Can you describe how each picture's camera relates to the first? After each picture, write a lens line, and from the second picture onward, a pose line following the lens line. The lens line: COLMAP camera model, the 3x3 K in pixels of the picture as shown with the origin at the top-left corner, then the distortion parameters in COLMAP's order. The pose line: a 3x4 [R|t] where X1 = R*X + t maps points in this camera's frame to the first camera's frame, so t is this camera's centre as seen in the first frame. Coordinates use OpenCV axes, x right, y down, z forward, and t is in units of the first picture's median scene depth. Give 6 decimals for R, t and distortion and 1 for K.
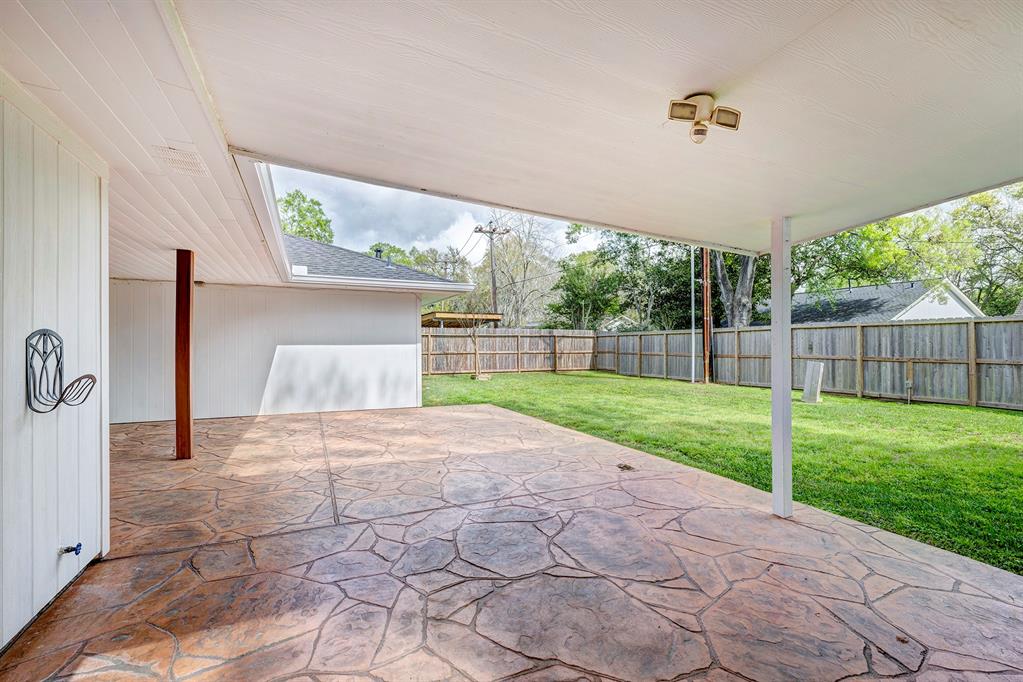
lens RADIAL K [[463.7, 0, 519.5], [0, 463.7, 342.3], [0, 0, 1]] dist [0.004146, -0.000103]
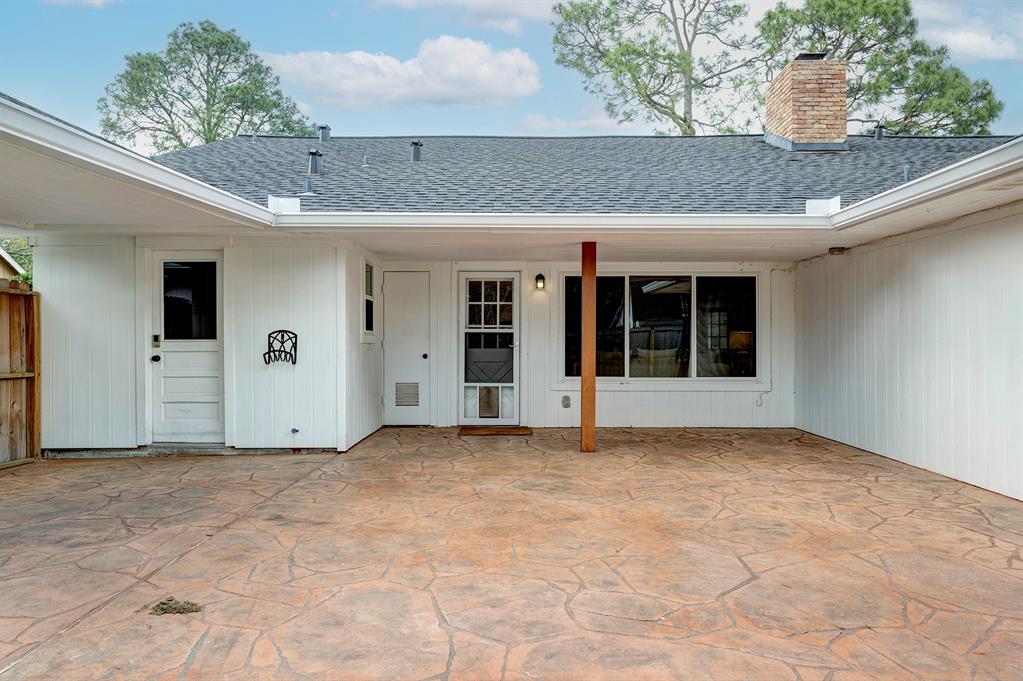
lens RADIAL K [[671.7, 0, 517.2], [0, 671.7, 340.0], [0, 0, 1]] dist [0.007238, 0.001682]
pose [[-0.438606, 0.002540, -0.898676, 0.301536], [0.002049, 0.999996, 0.001827, 0.003925], [0.898677, -0.001040, -0.438610, 0.711537]]
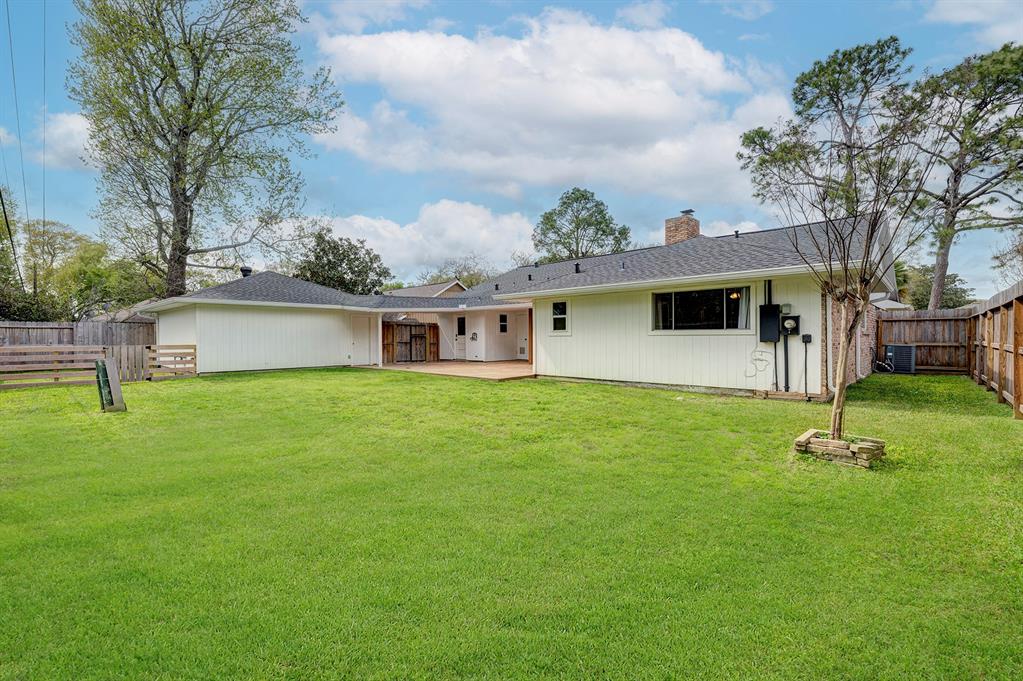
lens RADIAL K [[390.0, 0, 511.2], [0, 390.0, 336.7], [0, 0, 1]] dist [0.001427, 0.000023]
pose [[-0.909690, 0.011593, -0.415125, 0.362361], [0.013241, 0.999912, -0.001093, 0.015038], [0.415076, -0.006491, -0.909764, 1.813323]]
